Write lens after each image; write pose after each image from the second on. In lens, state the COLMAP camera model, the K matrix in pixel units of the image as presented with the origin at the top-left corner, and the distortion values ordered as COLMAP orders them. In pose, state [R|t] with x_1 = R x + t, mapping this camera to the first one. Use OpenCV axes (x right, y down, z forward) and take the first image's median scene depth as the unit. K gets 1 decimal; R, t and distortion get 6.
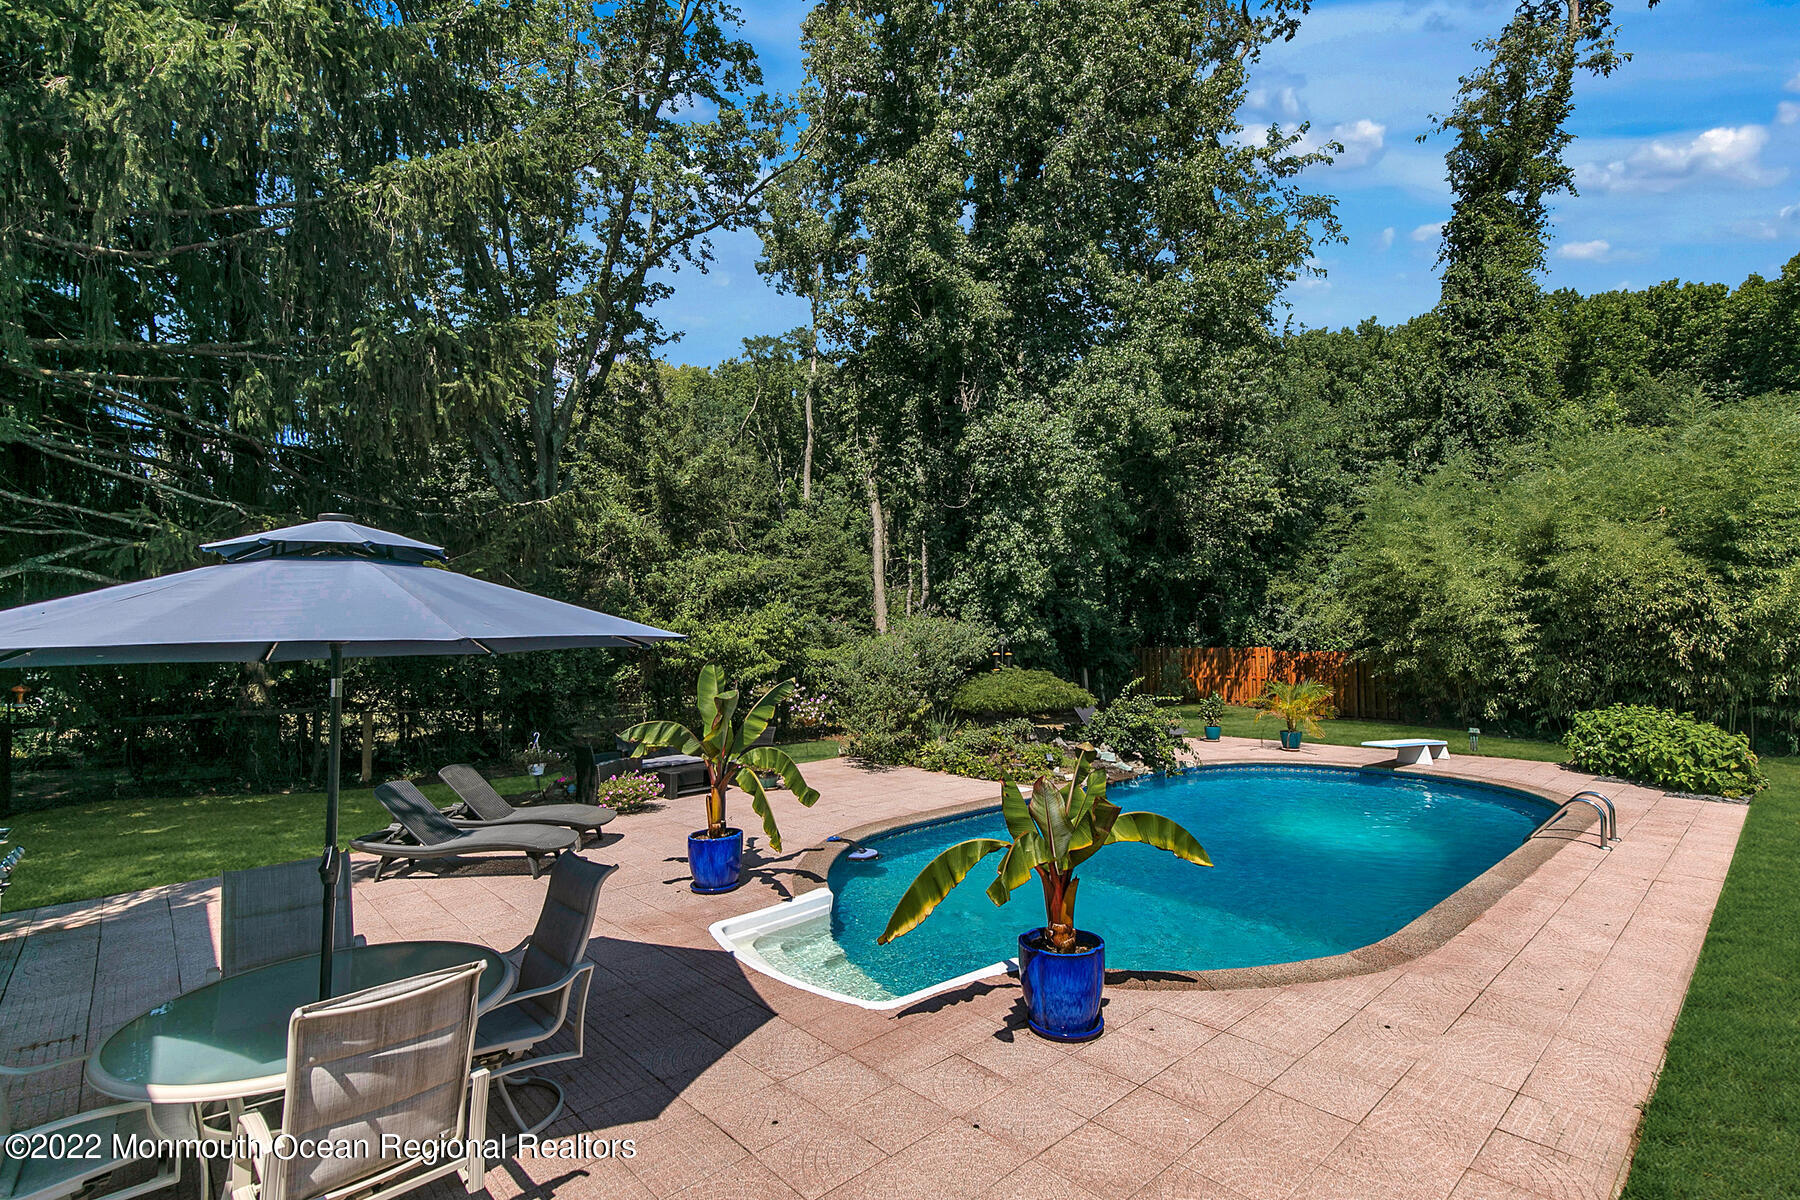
lens RADIAL K [[833.3, 0, 914.6], [0, 833.3, 599.9], [0, 0, 1]] dist [0.005977, -0.000713]
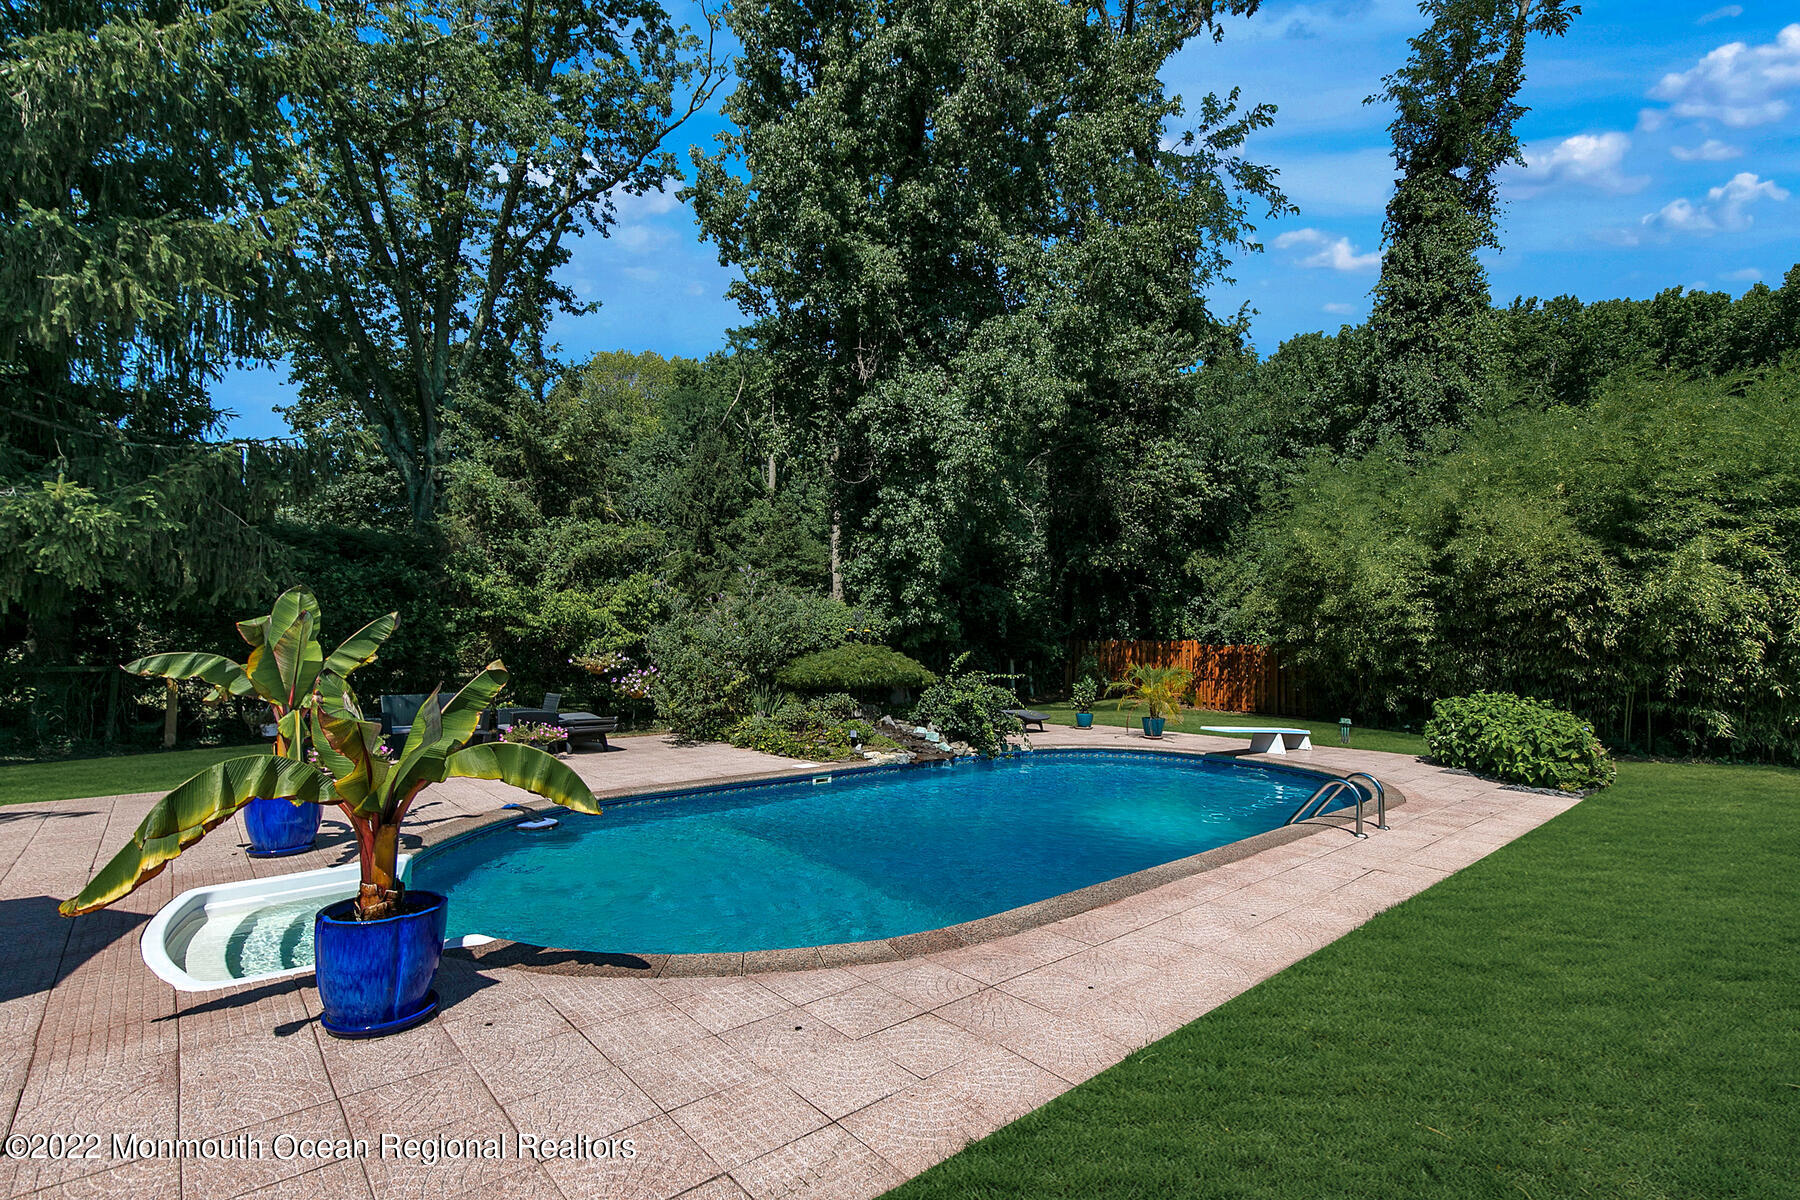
lens RADIAL K [[833.3, 0, 914.4], [0, 833.3, 592.9], [0, 0, 1]] dist [0.005977, -0.000713]
pose [[0.999659, 0.022809, -0.012724, 0.147328], [-0.022953, 0.999672, -0.011326, 0.026699], [0.012462, 0.011614, 0.999855, 0.052444]]
